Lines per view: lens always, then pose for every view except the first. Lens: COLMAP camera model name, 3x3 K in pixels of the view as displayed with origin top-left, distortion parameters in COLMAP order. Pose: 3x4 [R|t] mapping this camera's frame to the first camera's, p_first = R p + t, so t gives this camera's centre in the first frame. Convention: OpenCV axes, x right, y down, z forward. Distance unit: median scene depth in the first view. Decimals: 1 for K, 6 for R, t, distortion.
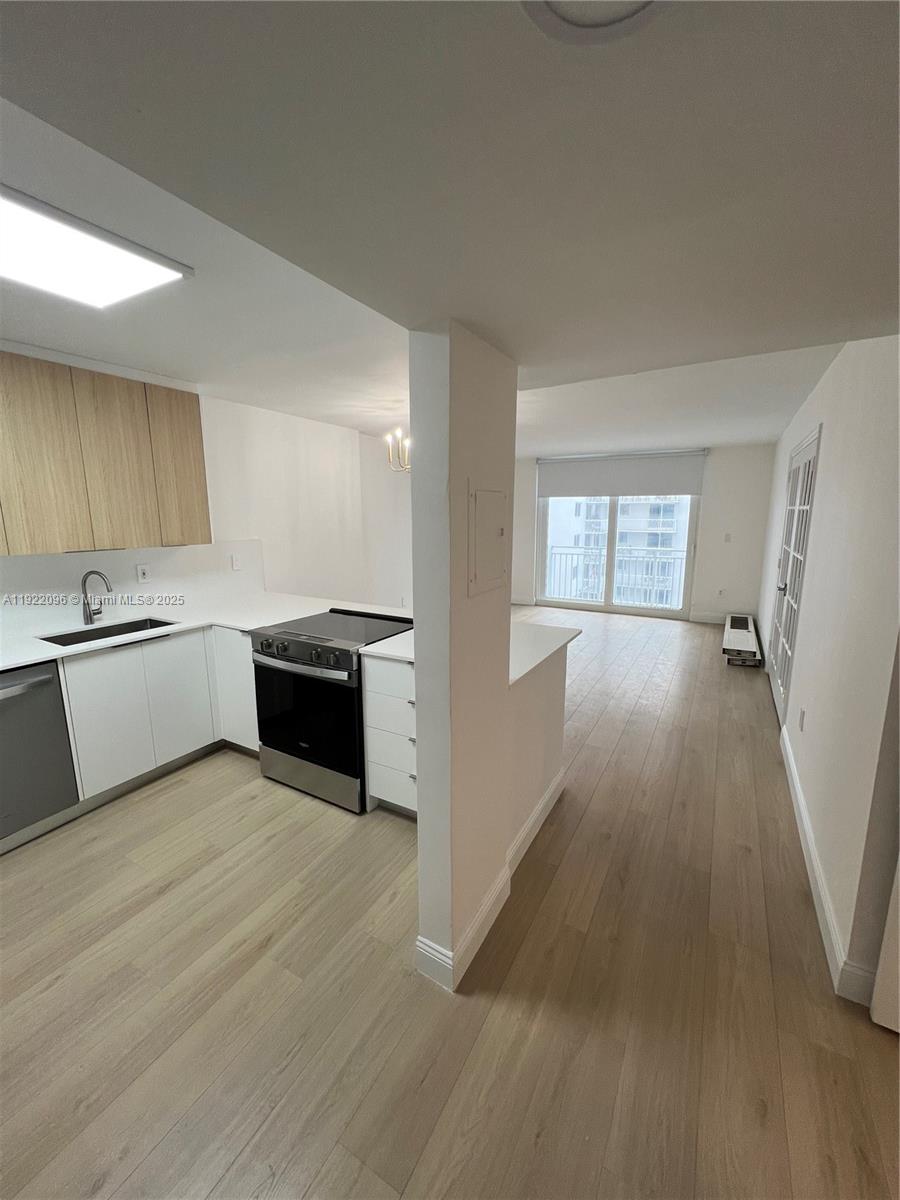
lens RADIAL K [[476.7, 0, 450.0], [0, 476.7, 600.0], [0, 0, 1]] dist [-0.001599, -0.000008]
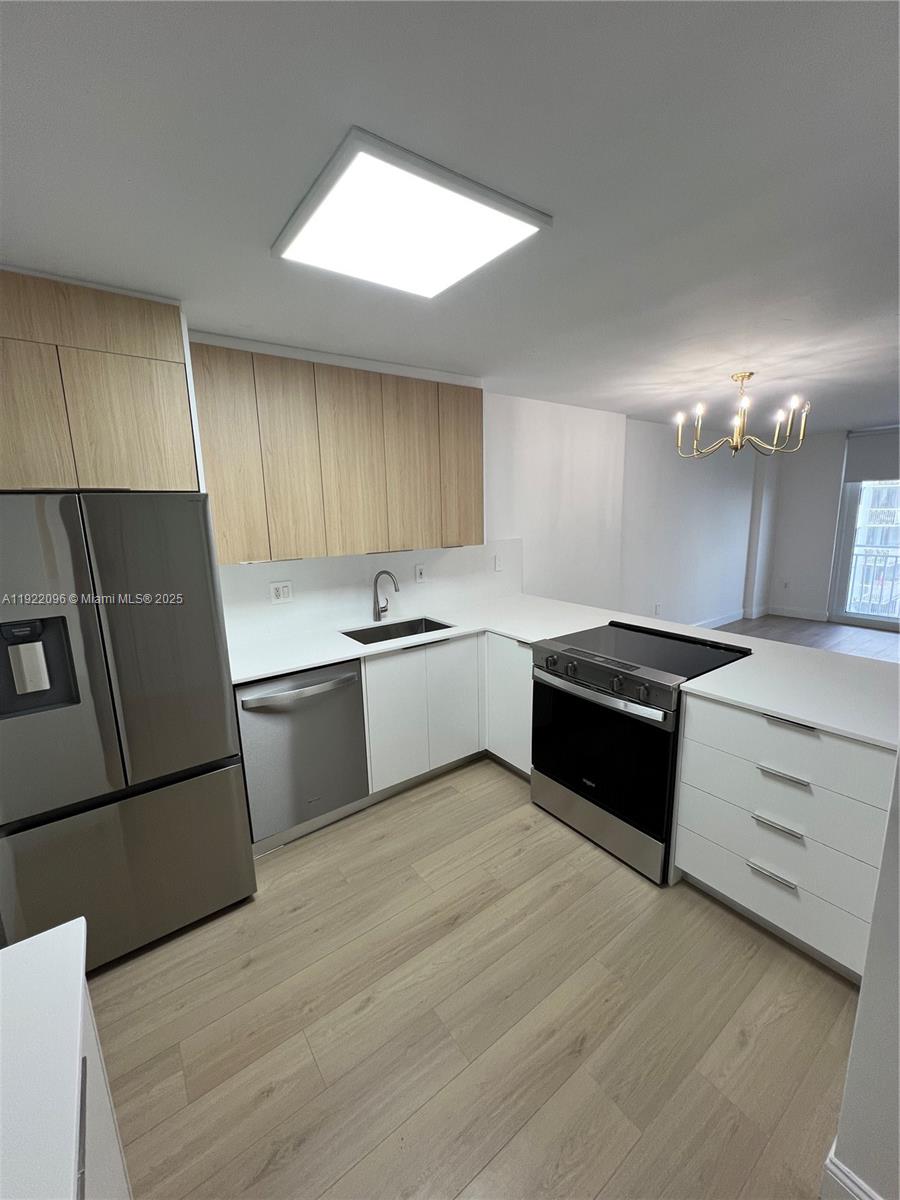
lens RADIAL K [[476.7, 0, 450.0], [0, 476.7, 600.0], [0, 0, 1]] dist [-0.001599, -0.000008]
pose [[0.910893, 0.057556, -0.408610, -0.192151], [-0.052131, 0.998342, 0.024412, -0.030900], [0.409337, -0.000935, 0.912383, 0.109133]]
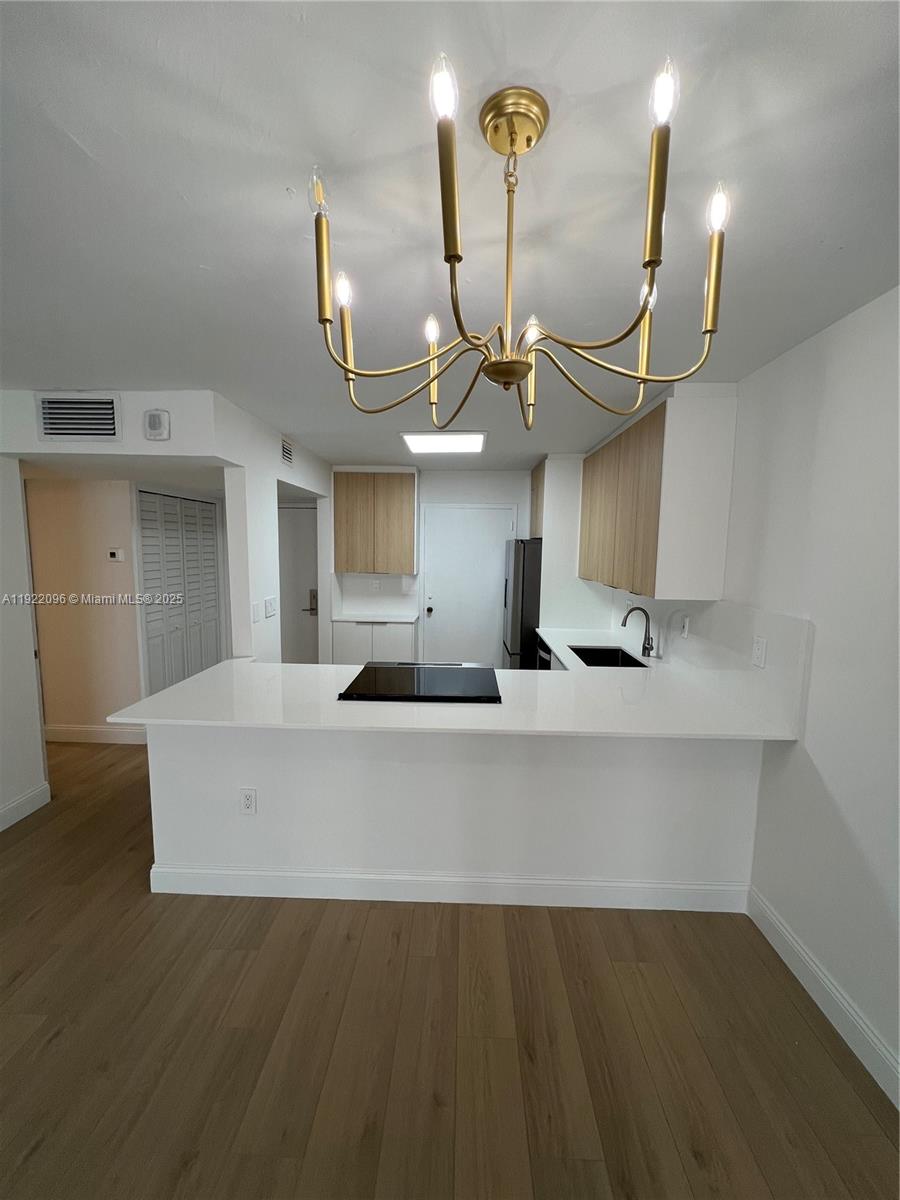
lens RADIAL K [[479.6, 0, 450.0], [0, 479.6, 600.0], [0, 0, 1]] dist [-0.000023, 0.000396]
pose [[-0.881839, 0.044472, -0.469450, 0.152452], [-0.095413, 0.958123, 0.269994, -0.341783], [0.461797, 0.282883, -0.840667, 1.763490]]
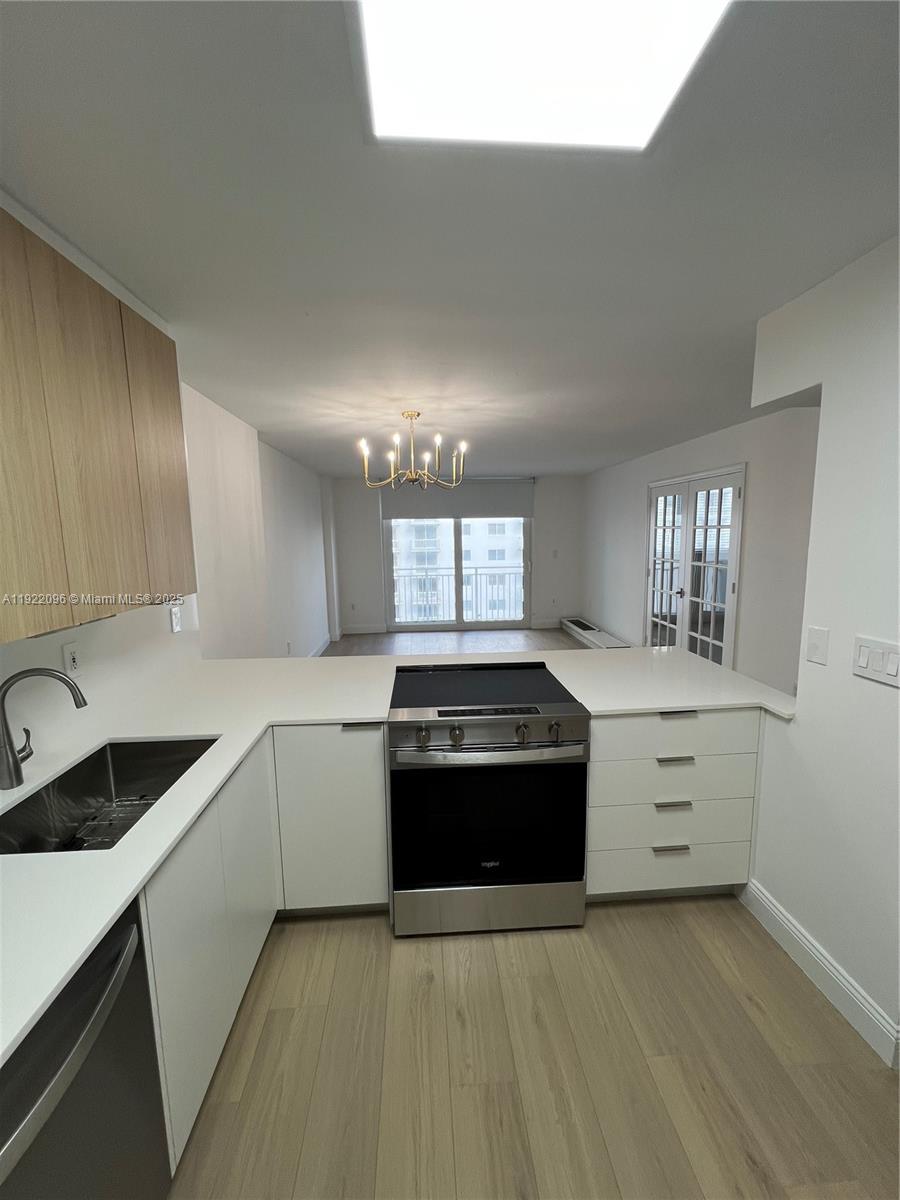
lens RADIAL K [[479.6, 0, 450.0], [0, 479.6, 600.0], [0, 0, 1]] dist [-0.000023, 0.000396]
pose [[0.835203, -0.088072, 0.542843, -0.670583], [0.112906, 0.993527, -0.012522, -0.078091], [-0.538226, 0.071748, 0.839741, 0.386693]]
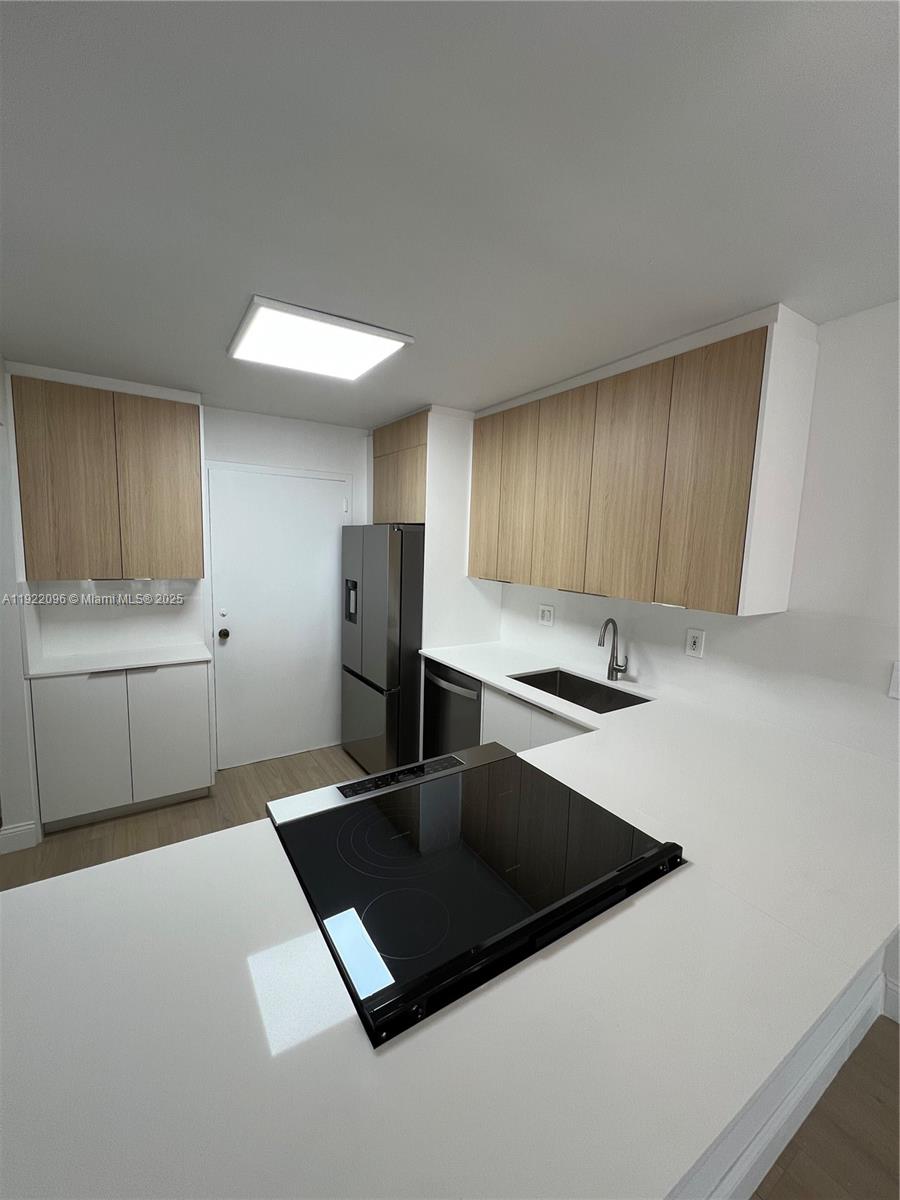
lens RADIAL K [[479.6, 0, 450.0], [0, 479.6, 600.0], [0, 0, 1]] dist [-0.000023, 0.000396]
pose [[-0.456403, 0.103597, -0.883721, 0.121796], [-0.186617, 0.959963, 0.208914, -0.220639], [0.869983, 0.260267, -0.418797, 1.124023]]
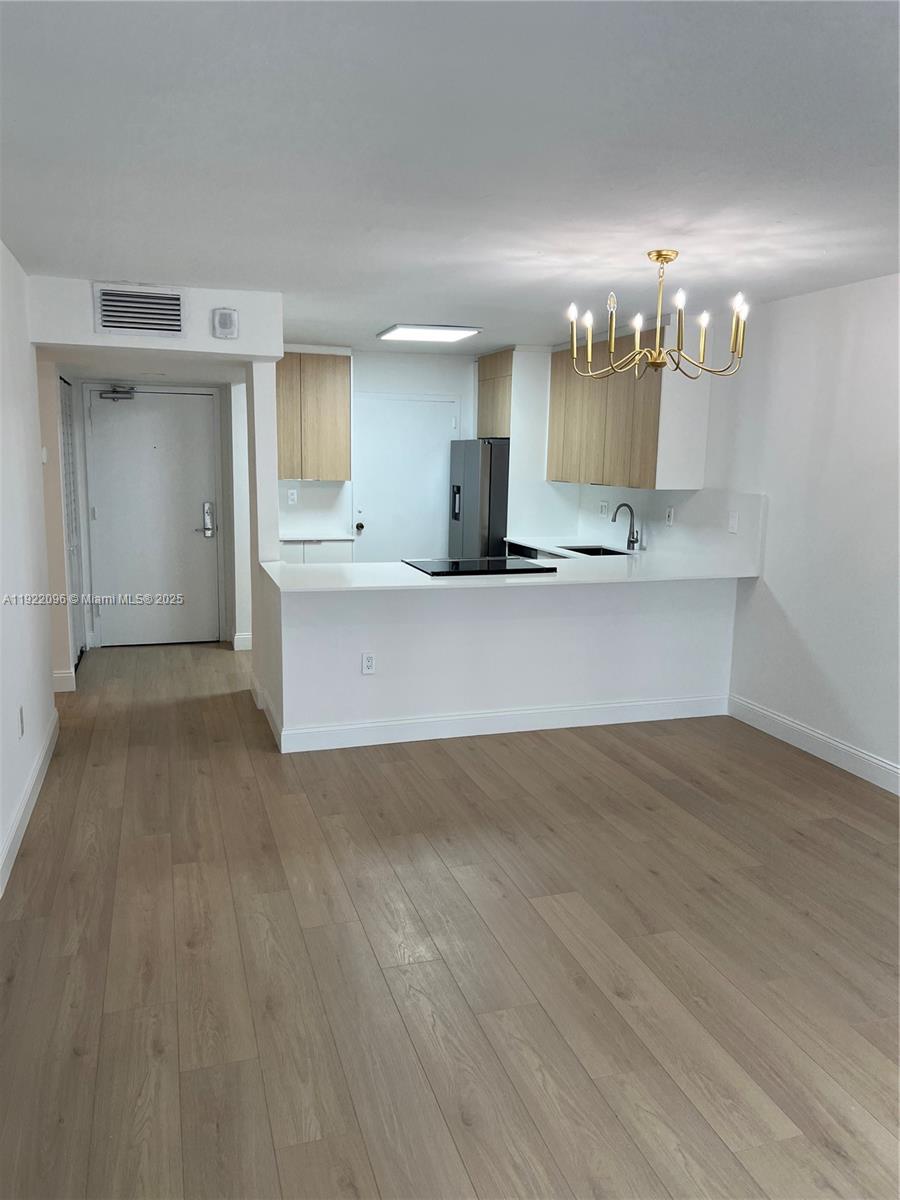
lens RADIAL K [[895.0, 0, 450.0], [0, 895.0, 600.0], [0, 0, 1]] dist [0.142552, -0.301907]
pose [[-0.674378, 0.113408, -0.729625, 1.237011], [-0.145612, 0.948305, 0.281985, -0.411865], [0.723886, 0.296407, -0.623002, 2.204544]]
